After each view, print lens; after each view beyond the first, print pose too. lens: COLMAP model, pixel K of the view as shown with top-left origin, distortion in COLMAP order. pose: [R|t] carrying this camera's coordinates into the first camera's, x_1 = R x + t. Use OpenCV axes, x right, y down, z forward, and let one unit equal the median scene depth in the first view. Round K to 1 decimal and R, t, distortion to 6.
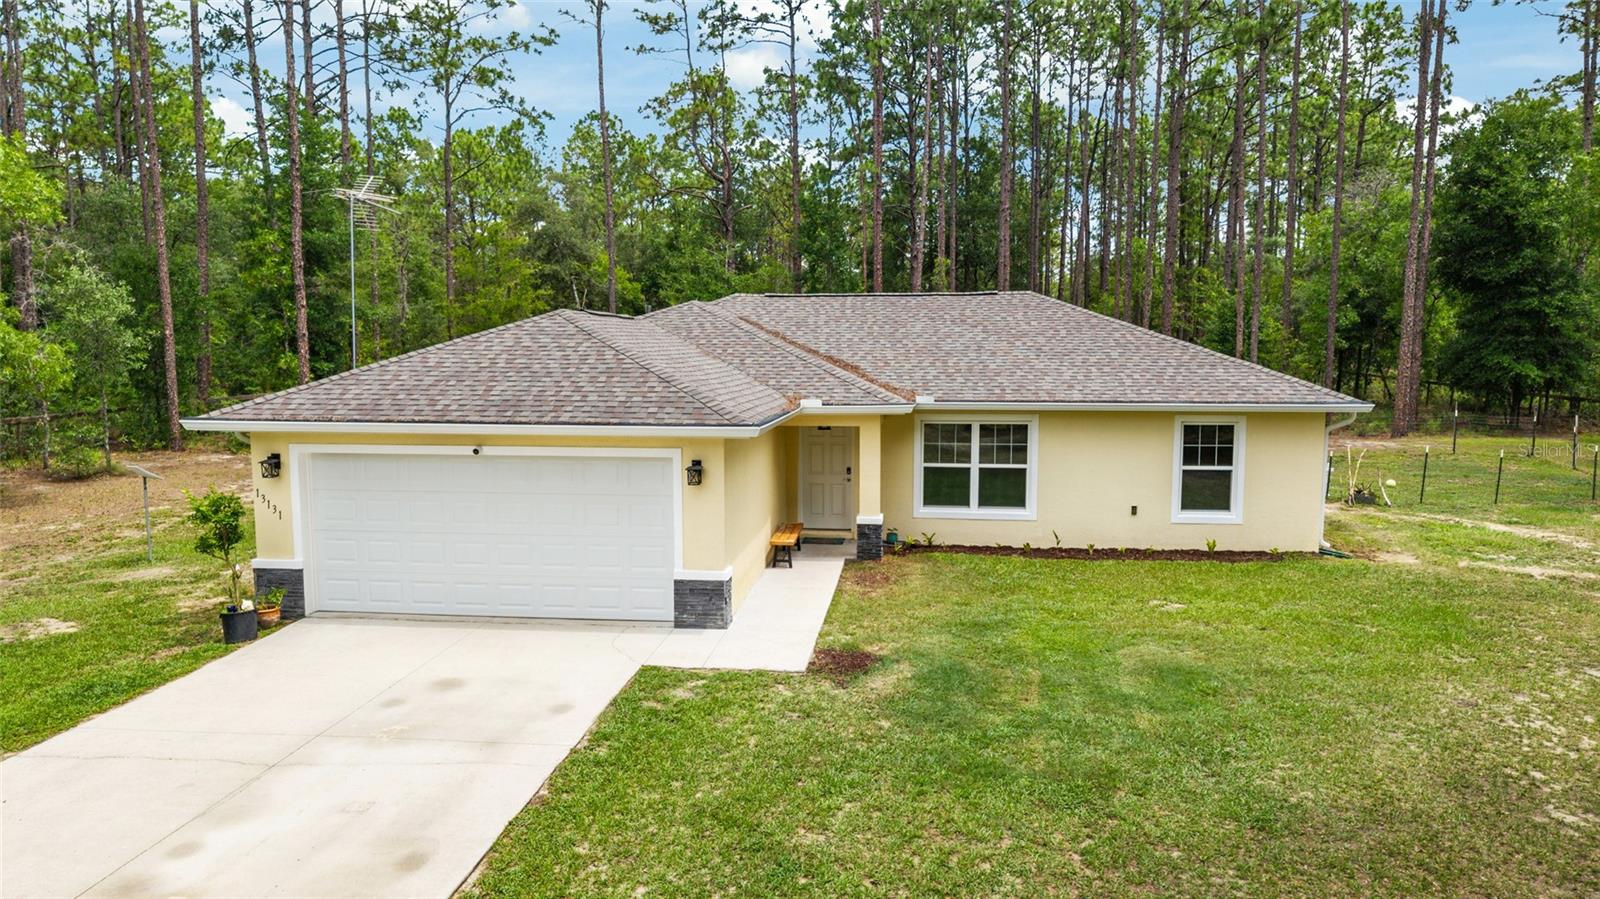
lens RADIAL K [[1098.3, 0, 797.4], [0, 1098.3, 450.2], [0, 0, 1]] dist [0.034288, -0.022135]
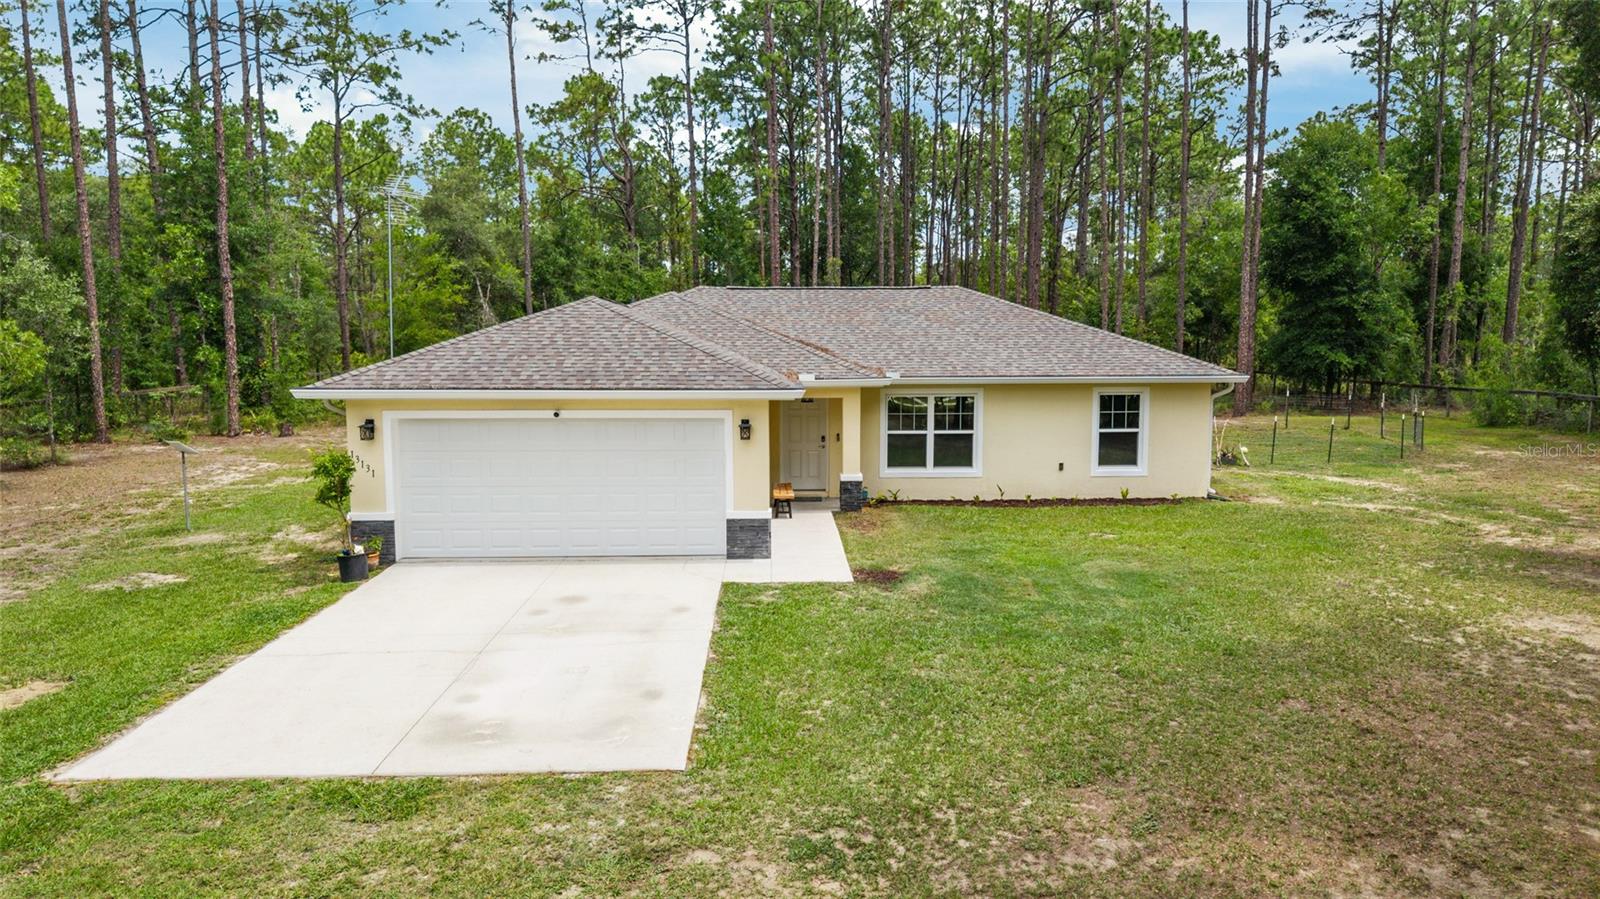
lens RADIAL K [[1098.3, 0, 802.2], [0, 1098.3, 444.2], [0, 0, 1]] dist [0.034288, -0.022135]
pose [[0.989668, -0.015496, 0.142541, -0.142383], [0.016370, 0.999854, -0.004962, 0.030777], [-0.142443, 0.007244, 0.989777, -0.145129]]
